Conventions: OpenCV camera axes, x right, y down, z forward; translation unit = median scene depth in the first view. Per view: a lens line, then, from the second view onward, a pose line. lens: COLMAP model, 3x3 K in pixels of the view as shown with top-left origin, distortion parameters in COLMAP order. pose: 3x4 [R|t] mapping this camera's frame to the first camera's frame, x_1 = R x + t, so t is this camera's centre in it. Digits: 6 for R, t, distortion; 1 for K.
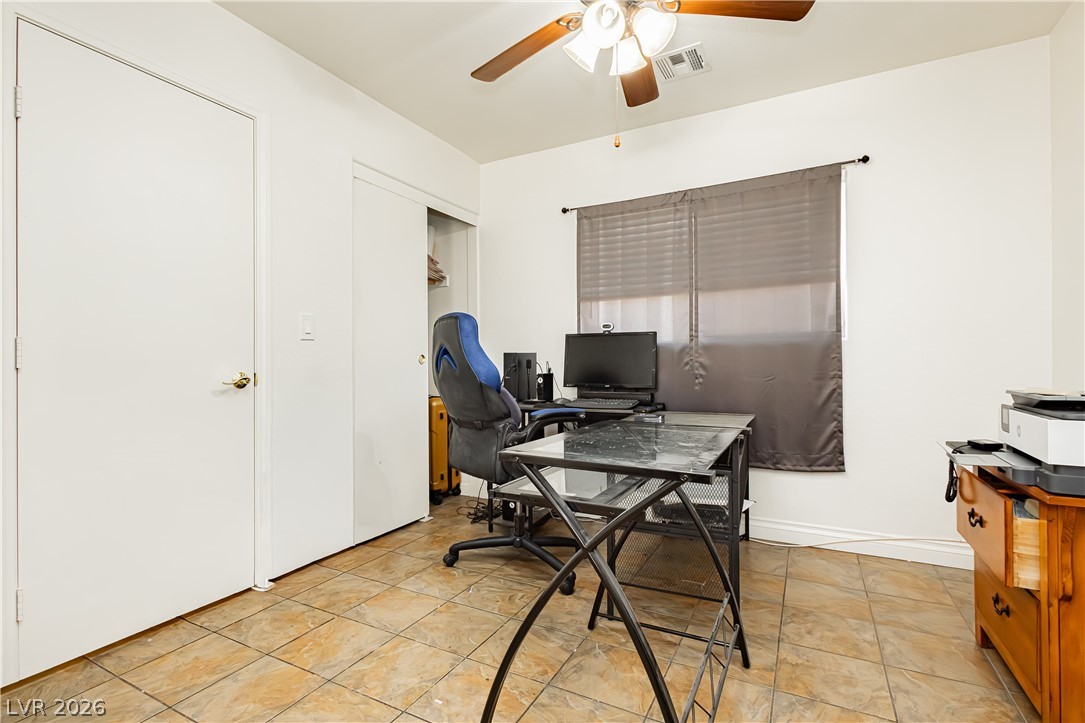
lens RADIAL K [[503.0, 0, 531.0], [0, 503.0, 364.4], [0, 0, 1]] dist [0.007054, -0.002685]
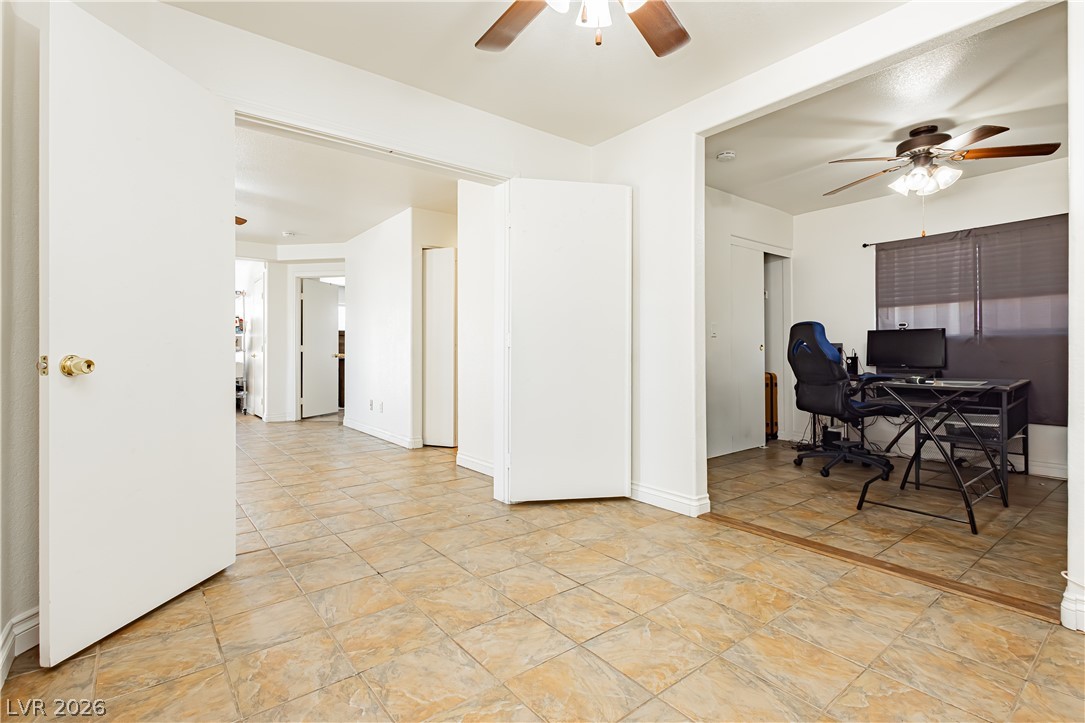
lens RADIAL K [[503.0, 0, 529.4], [0, 503.0, 348.6], [0, 0, 1]] dist [0.007054, -0.002685]
pose [[0.909221, -0.000583, -0.416313, -0.223001], [-0.004734, 0.999920, -0.011741, 0.015862], [0.416287, 0.012646, 0.909145, -0.779931]]
